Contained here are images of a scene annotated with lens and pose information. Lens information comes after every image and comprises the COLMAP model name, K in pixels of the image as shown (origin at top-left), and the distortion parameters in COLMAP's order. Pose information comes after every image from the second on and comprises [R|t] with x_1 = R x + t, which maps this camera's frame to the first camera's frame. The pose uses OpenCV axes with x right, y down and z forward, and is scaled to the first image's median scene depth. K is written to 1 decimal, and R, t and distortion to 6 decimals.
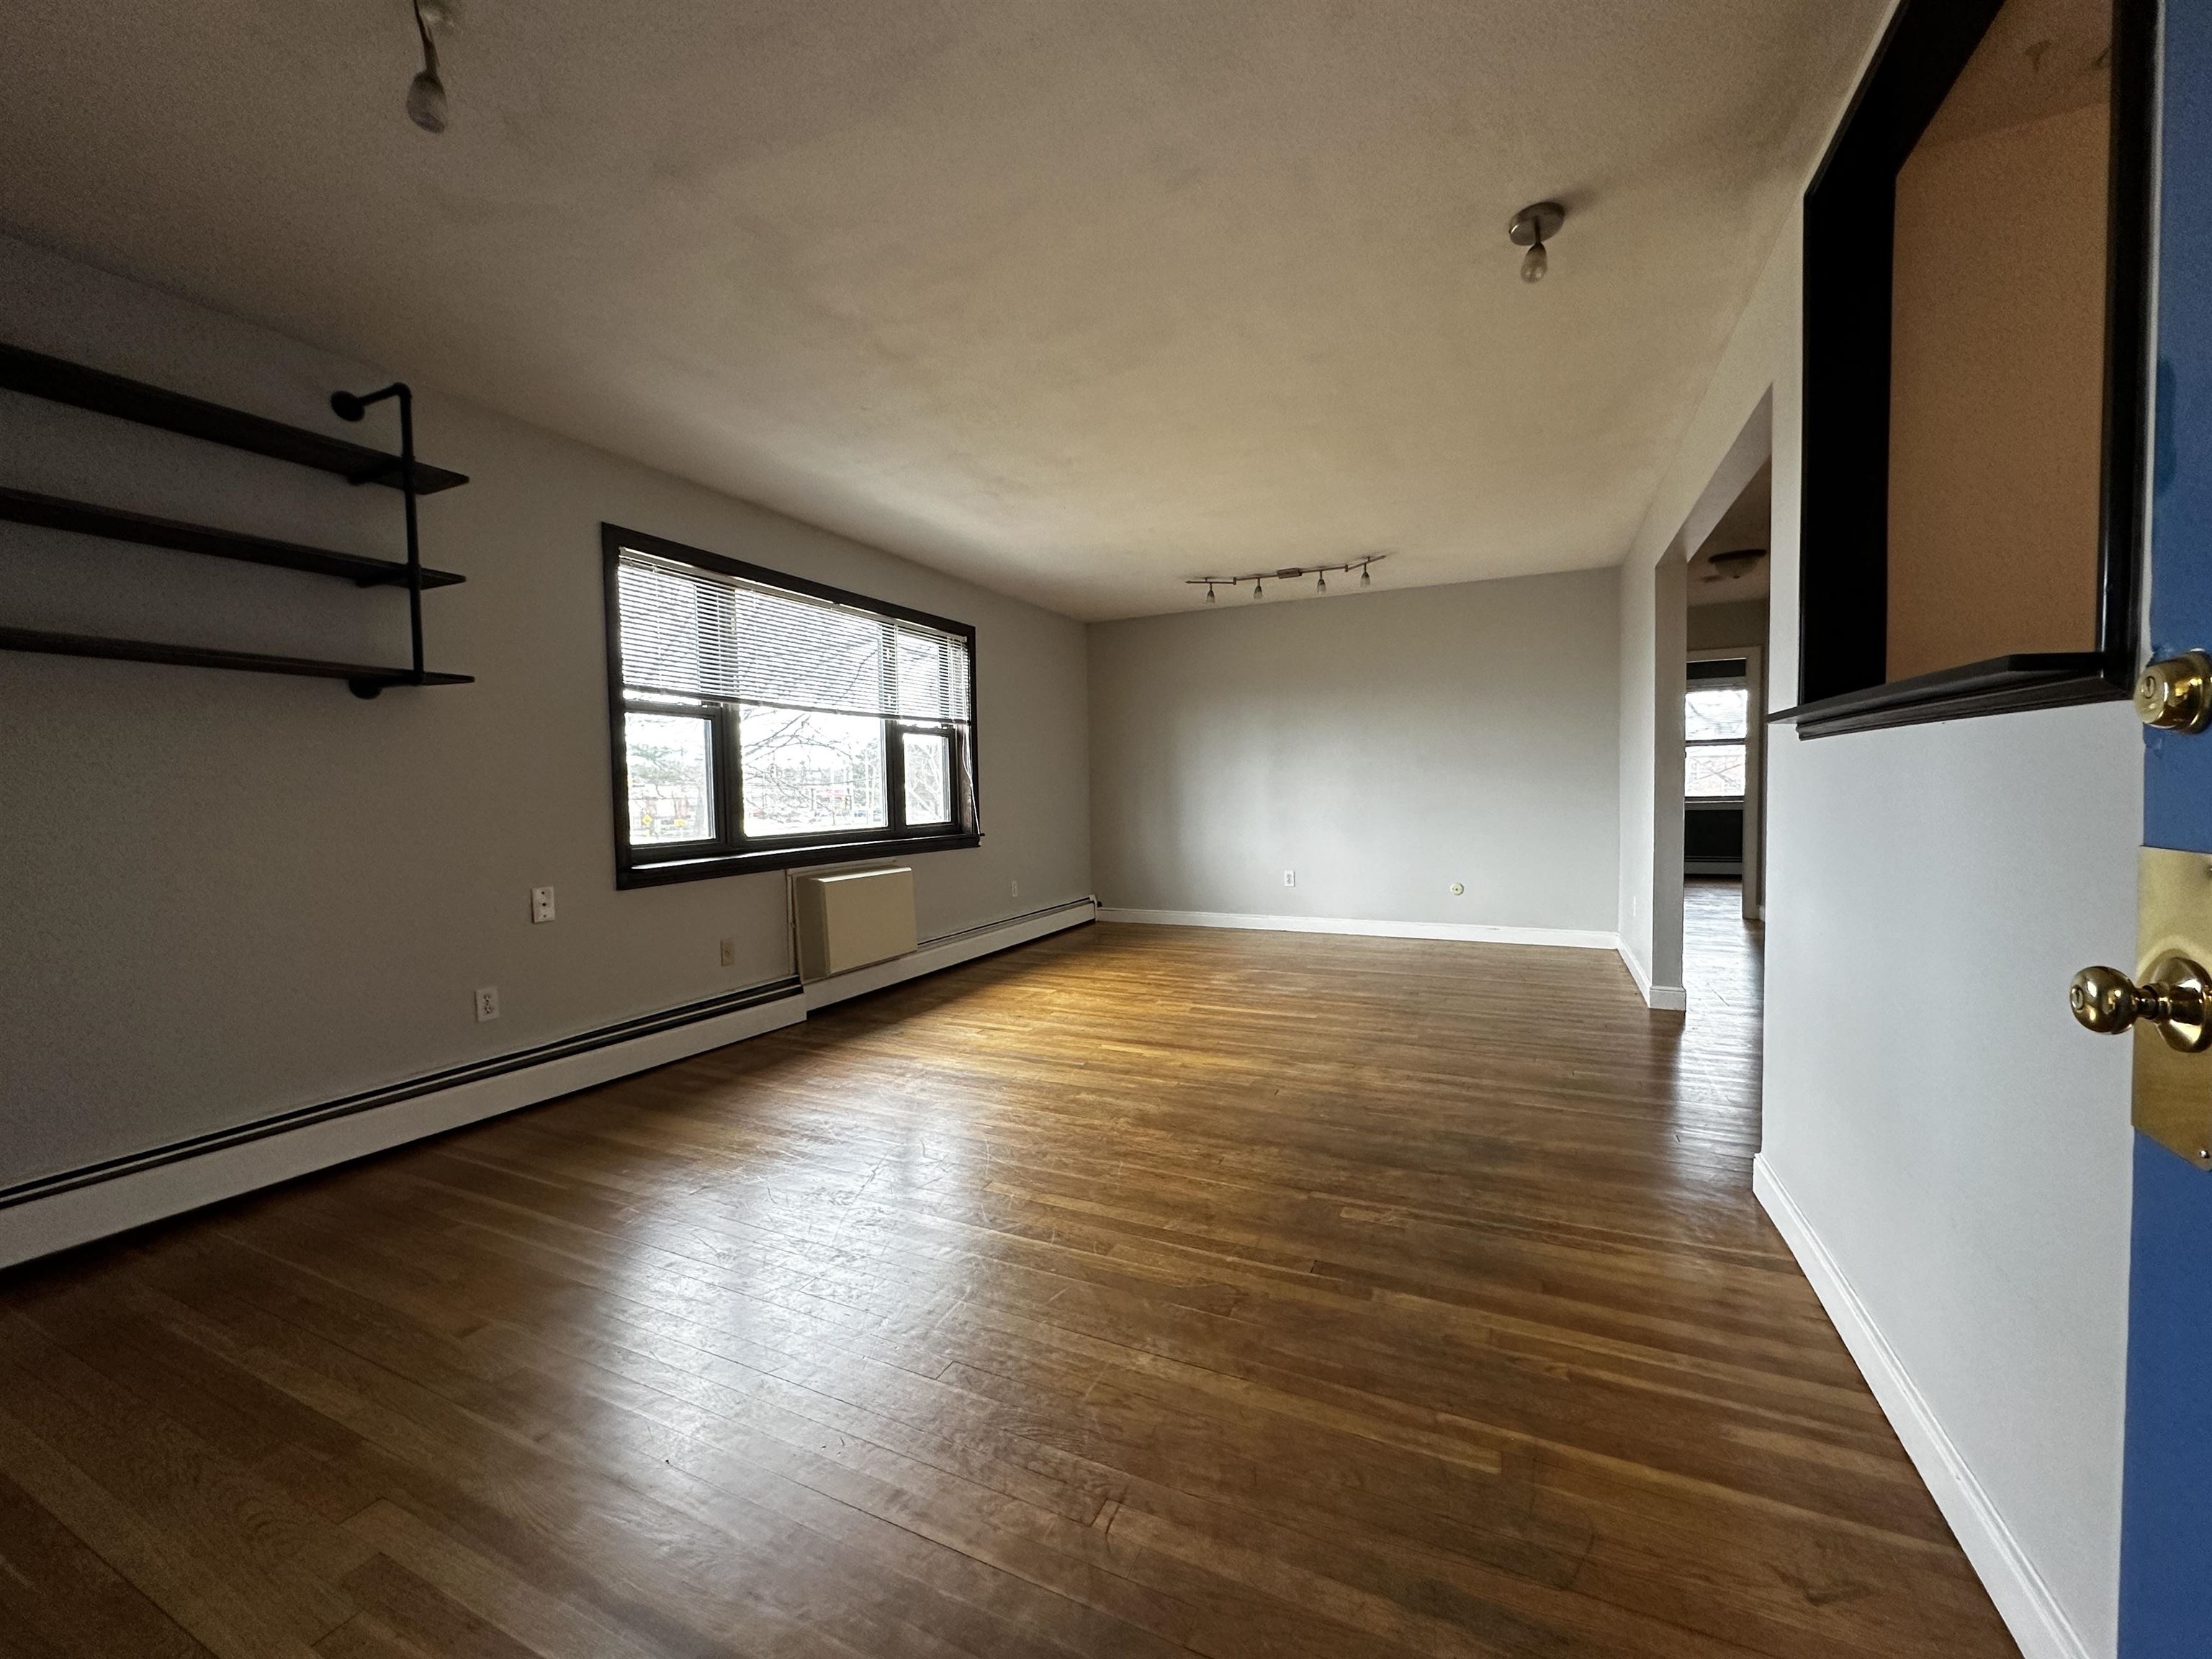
lens RADIAL K [[879.2, 0, 1109.2], [0, 879.2, 828.0], [0, 0, 1]] dist [-0.001385, 0.000100]
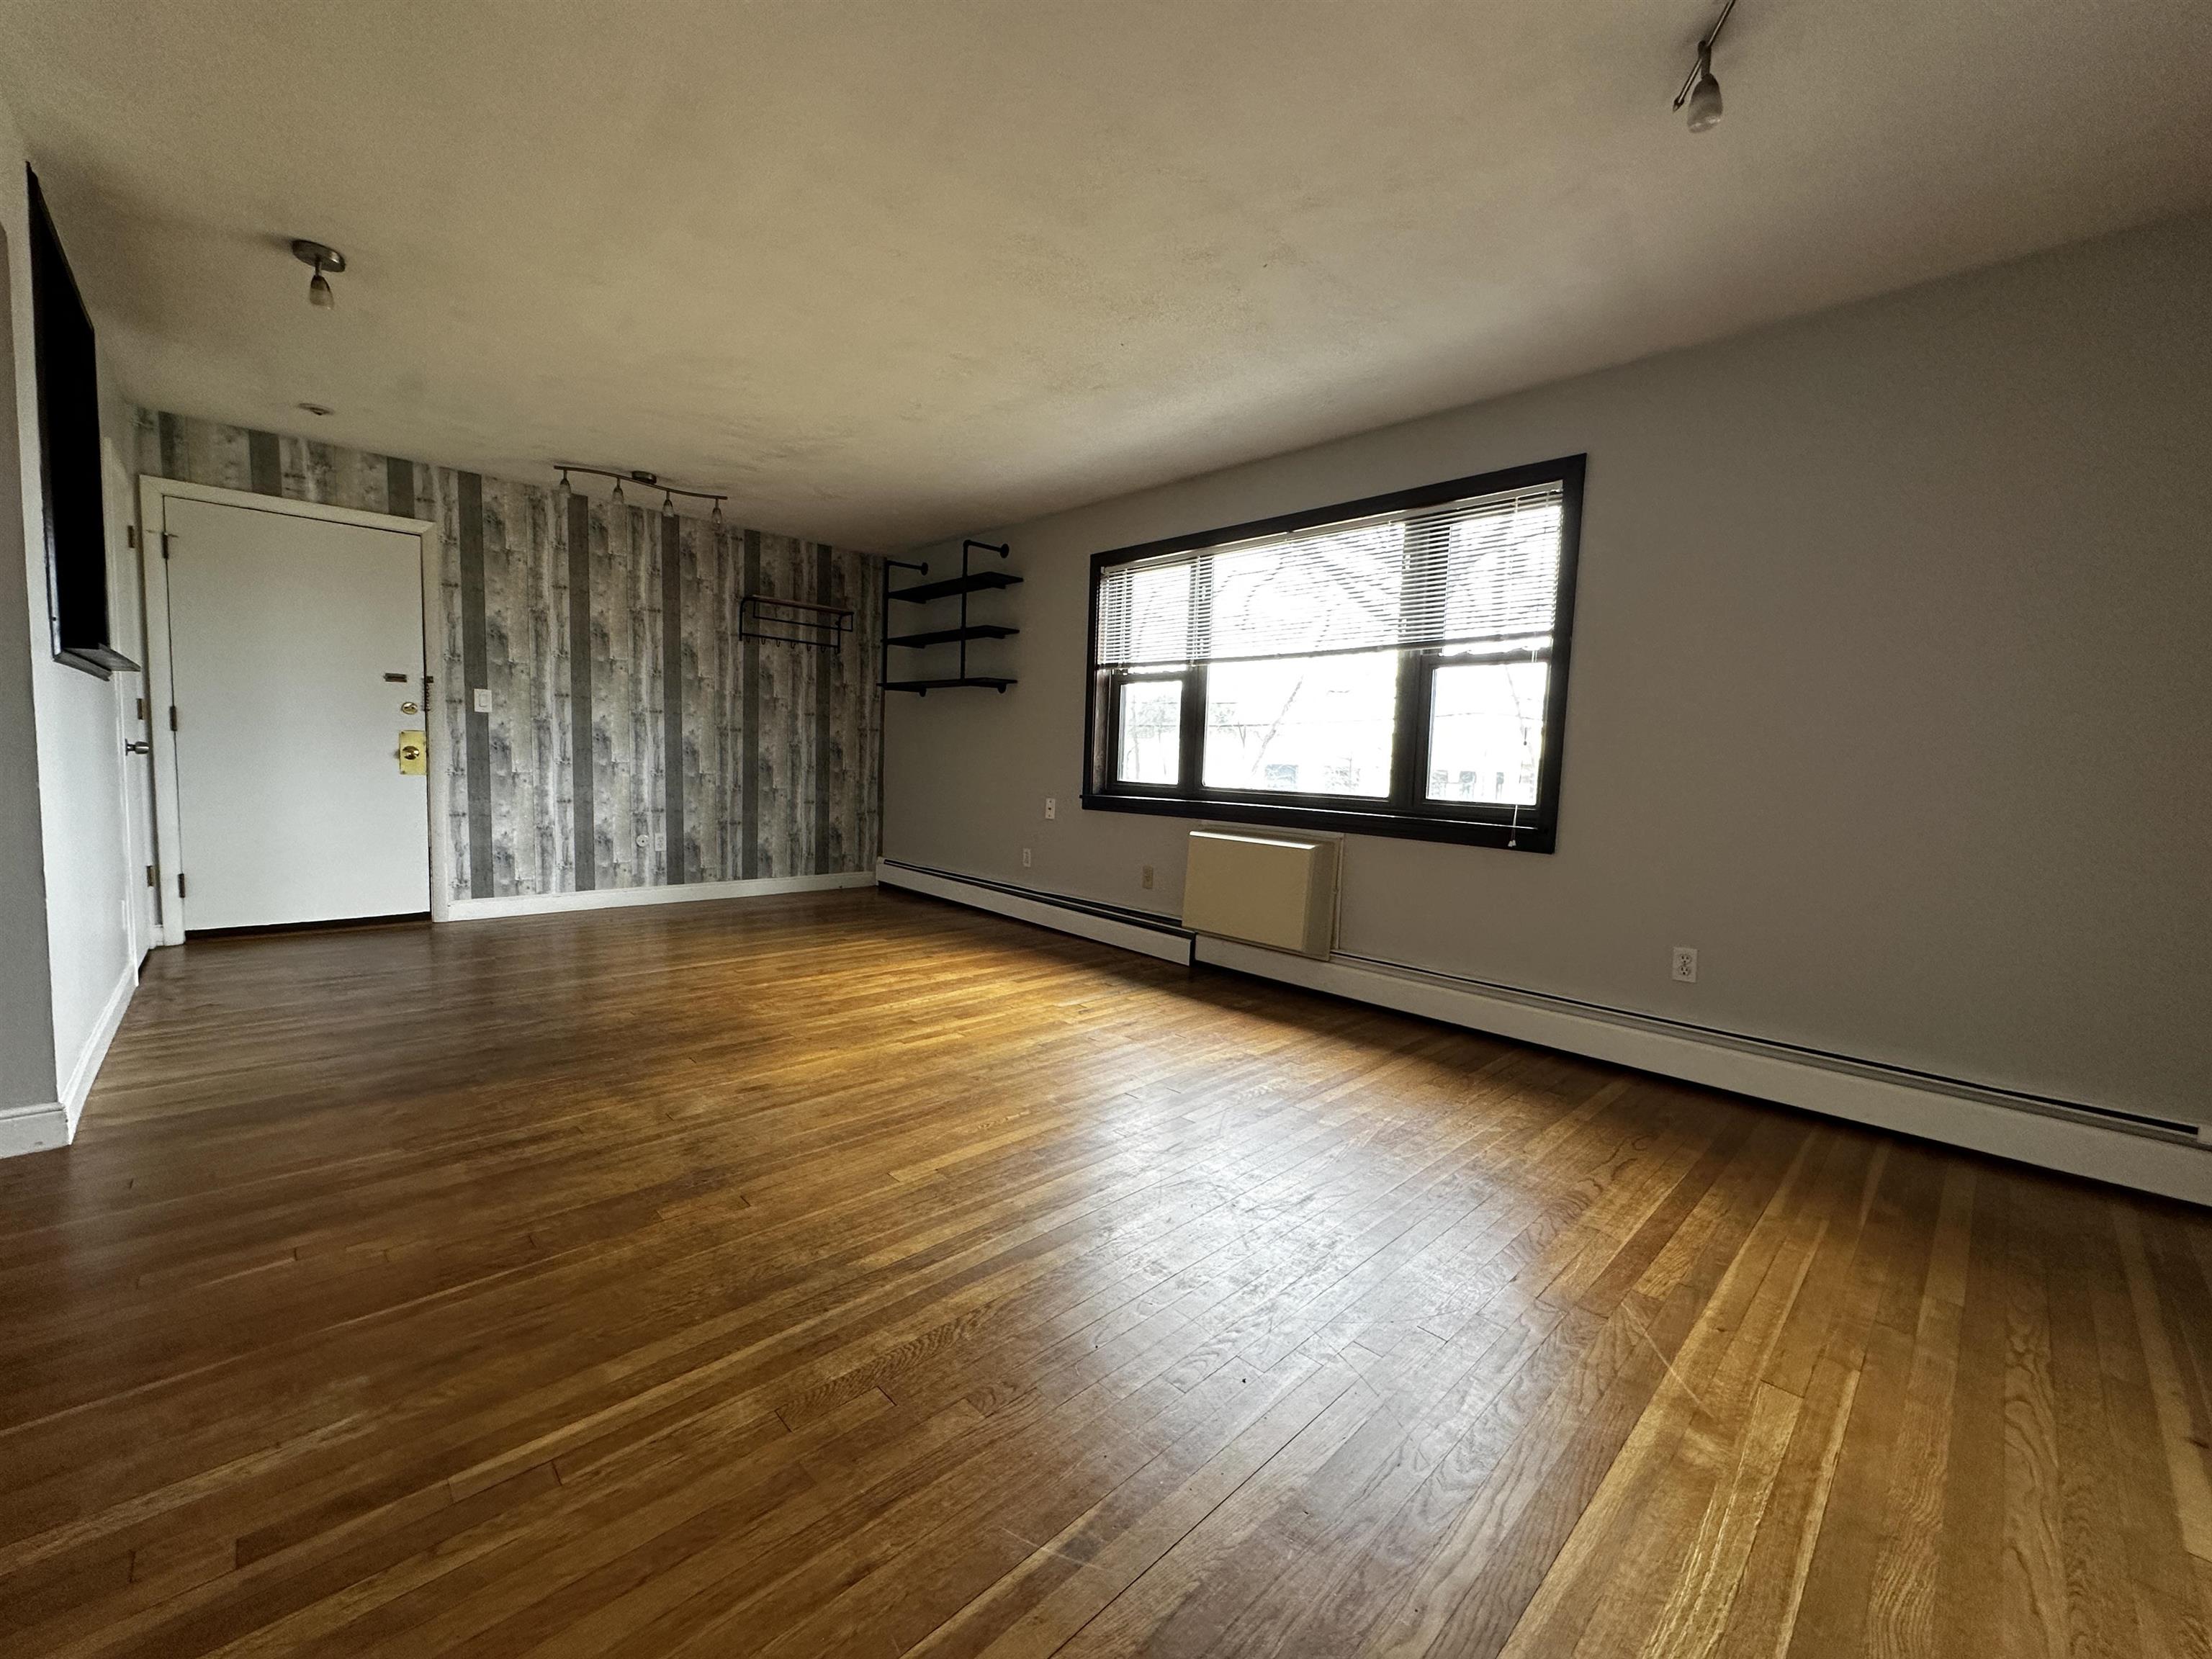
lens RADIAL K [[879.2, 0, 1104.2], [0, 879.2, 833.9], [0, 0, 1]] dist [-0.001385, 0.000100]
pose [[-0.358600, 0.095879, -0.928554, 0.683463], [-0.062884, 0.989971, 0.126506, -0.064322], [0.931371, 0.103757, -0.348974, 1.332700]]
